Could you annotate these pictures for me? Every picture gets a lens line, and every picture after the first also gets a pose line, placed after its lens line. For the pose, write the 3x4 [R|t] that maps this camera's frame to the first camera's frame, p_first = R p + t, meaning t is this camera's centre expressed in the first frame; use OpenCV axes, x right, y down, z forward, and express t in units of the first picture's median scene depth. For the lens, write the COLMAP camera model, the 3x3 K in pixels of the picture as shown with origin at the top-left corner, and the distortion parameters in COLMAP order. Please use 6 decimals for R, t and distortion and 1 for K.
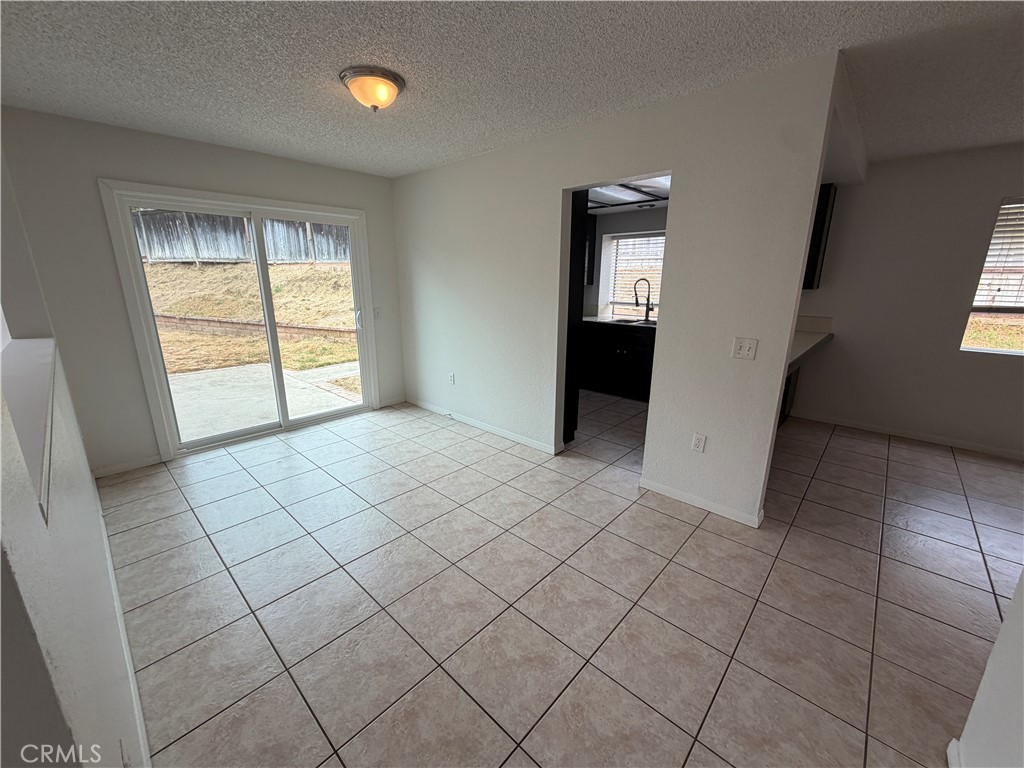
lens RADIAL K [[407.8, 0, 512.8], [0, 407.8, 383.0], [0, 0, 1]] dist [0.000522, 0.000048]
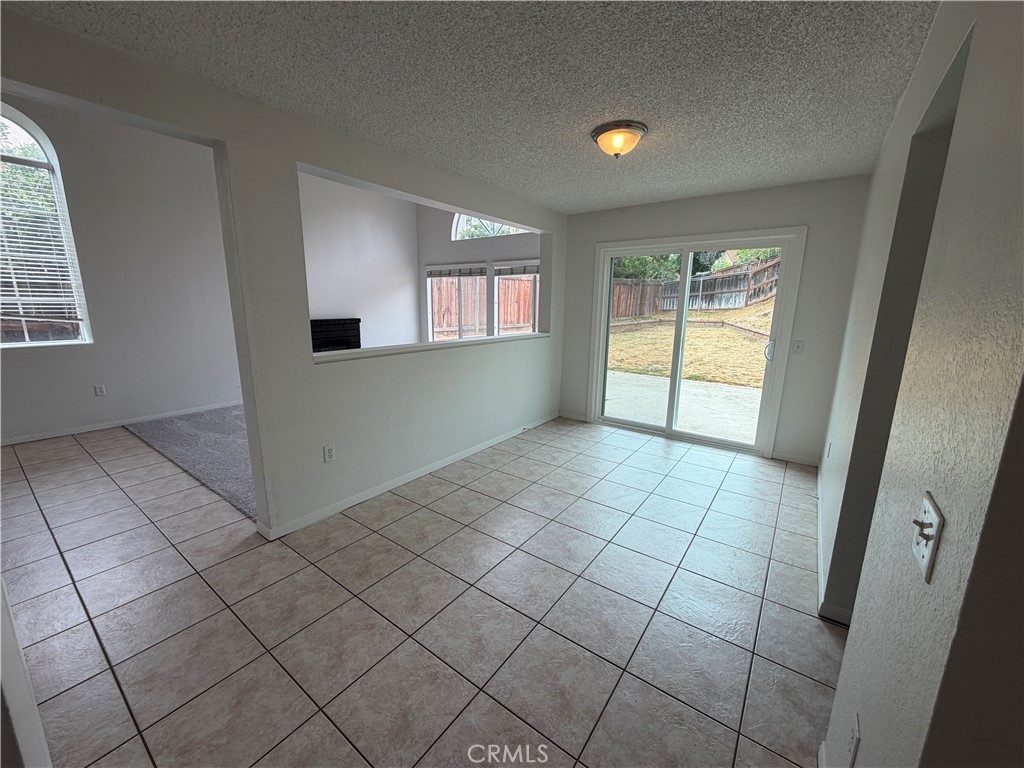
lens RADIAL K [[407.8, 0, 510.9], [0, 407.8, 385.3], [0, 0, 1]] dist [0.000522, 0.000048]
pose [[0.108891, 0.198183, -0.974098, 0.547885], [-0.258173, 0.951936, 0.164814, -0.110017], [0.959942, 0.233539, 0.154823, 0.434248]]
